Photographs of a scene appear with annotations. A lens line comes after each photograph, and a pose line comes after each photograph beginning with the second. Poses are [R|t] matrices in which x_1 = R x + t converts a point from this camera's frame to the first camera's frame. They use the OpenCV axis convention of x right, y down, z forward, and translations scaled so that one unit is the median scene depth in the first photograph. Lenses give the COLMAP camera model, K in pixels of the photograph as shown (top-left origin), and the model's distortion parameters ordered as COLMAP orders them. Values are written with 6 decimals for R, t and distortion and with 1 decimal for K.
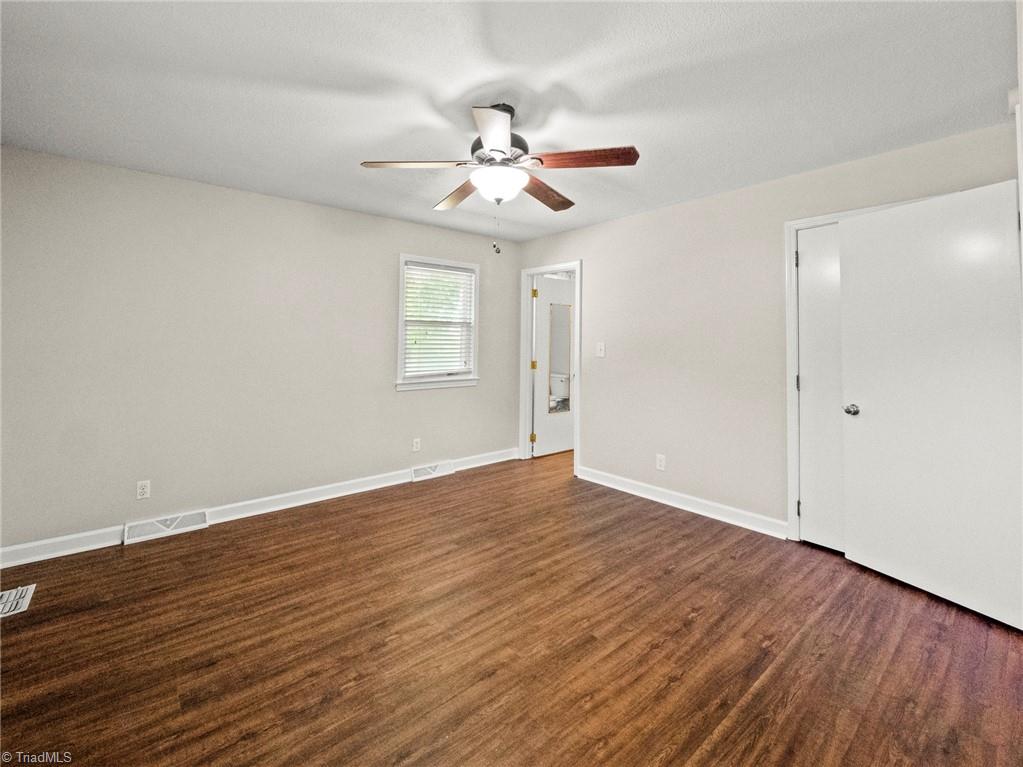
lens RADIAL K [[445.7, 0, 508.9], [0, 445.7, 384.7], [0, 0, 1]] dist [0.010958, -0.000503]
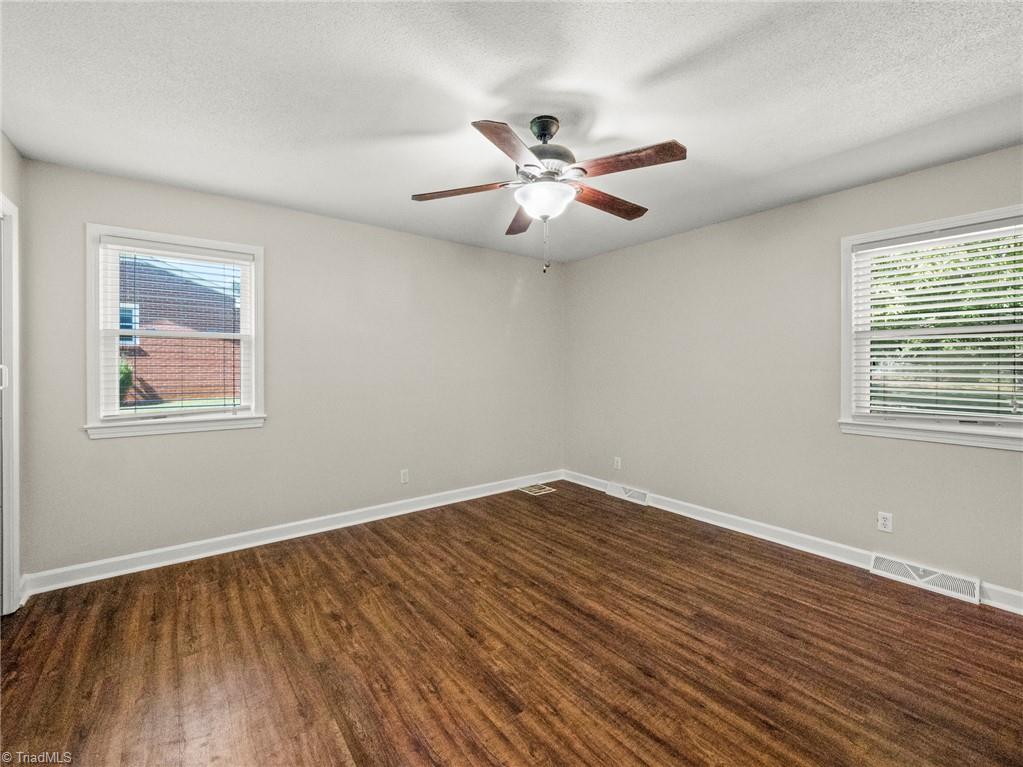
lens RADIAL K [[445.7, 0, 509.2], [0, 445.7, 375.2], [0, 0, 1]] dist [0.010958, -0.000503]
pose [[-0.043385, 0.019134, -0.998875, 1.014211], [-0.096258, 0.995085, 0.023242, -0.093469], [0.994410, 0.097158, -0.041330, 0.934225]]
